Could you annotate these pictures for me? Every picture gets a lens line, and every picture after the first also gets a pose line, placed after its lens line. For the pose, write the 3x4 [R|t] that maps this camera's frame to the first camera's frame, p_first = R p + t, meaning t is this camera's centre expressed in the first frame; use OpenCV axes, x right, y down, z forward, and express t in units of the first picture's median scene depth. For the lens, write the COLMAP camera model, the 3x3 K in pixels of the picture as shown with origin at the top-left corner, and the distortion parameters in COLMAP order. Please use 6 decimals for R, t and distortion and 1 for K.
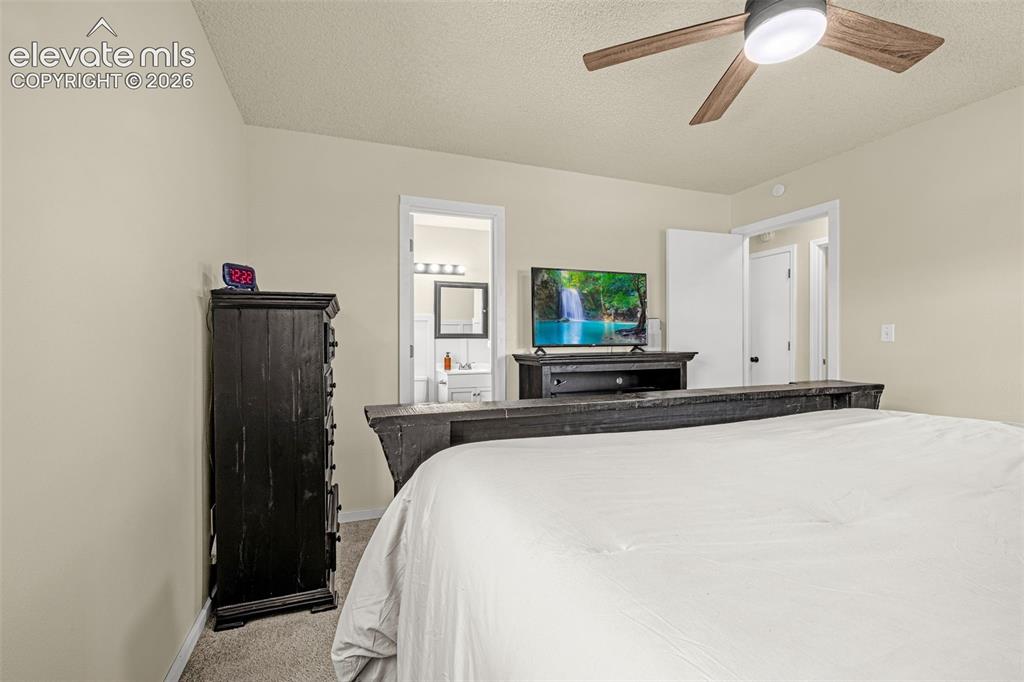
lens RADIAL K [[445.0, 0, 508.4], [0, 445.0, 344.0], [0, 0, 1]] dist [-0.001138, 0.000007]
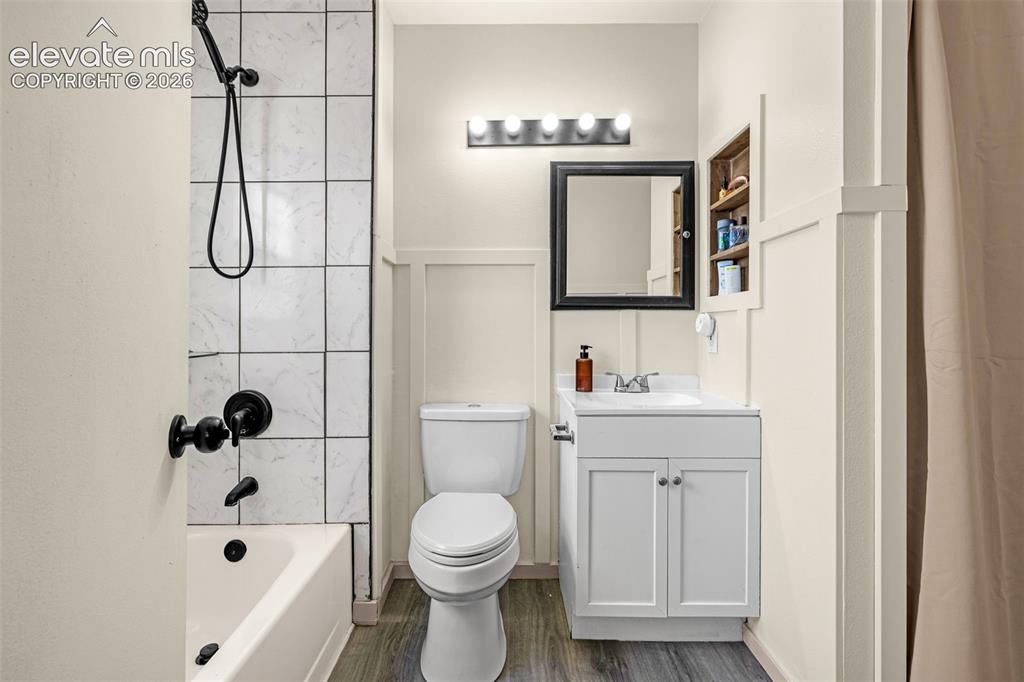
lens RADIAL K [[445.0, 0, 507.4], [0, 445.0, 332.9], [0, 0, 1]] dist [-0.001138, 0.000007]
pose [[0.933907, 0.001375, -0.357513, -0.061951], [0.001275, 0.999973, 0.007178, 0.005603], [0.357513, -0.007160, 0.933881, 0.620858]]
